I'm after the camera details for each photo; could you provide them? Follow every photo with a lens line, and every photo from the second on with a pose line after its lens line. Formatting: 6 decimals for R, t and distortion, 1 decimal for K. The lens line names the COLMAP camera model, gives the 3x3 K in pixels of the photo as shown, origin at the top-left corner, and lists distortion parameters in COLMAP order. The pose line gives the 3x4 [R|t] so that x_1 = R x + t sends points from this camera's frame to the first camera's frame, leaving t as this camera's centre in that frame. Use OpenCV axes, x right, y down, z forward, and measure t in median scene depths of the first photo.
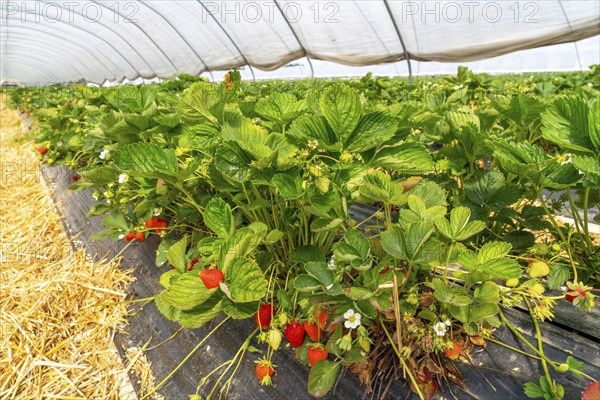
lens RADIAL K [[407.0, 0, 299.6], [0, 407.0, 200.8], [0, 0, 1]] dist [-0.018562, 0.000750]
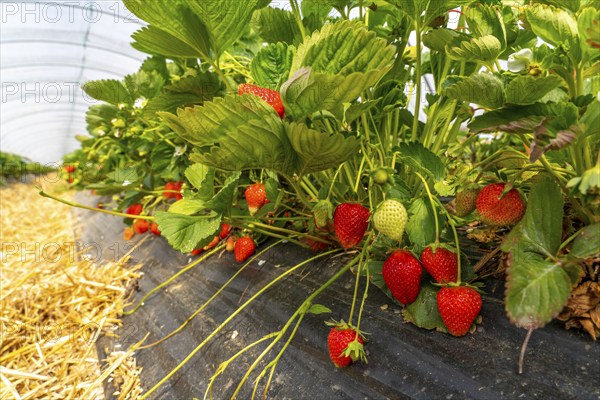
lens RADIAL K [[407.0, 0, 300.8], [0, 407.0, 199.4], [0, 0, 1]] dist [-0.018562, 0.000750]
pose [[0.996303, 0.036434, -0.077803, -0.074176], [-0.052442, 0.975237, -0.214854, 0.244721], [0.068049, 0.218140, 0.973542, 0.319081]]
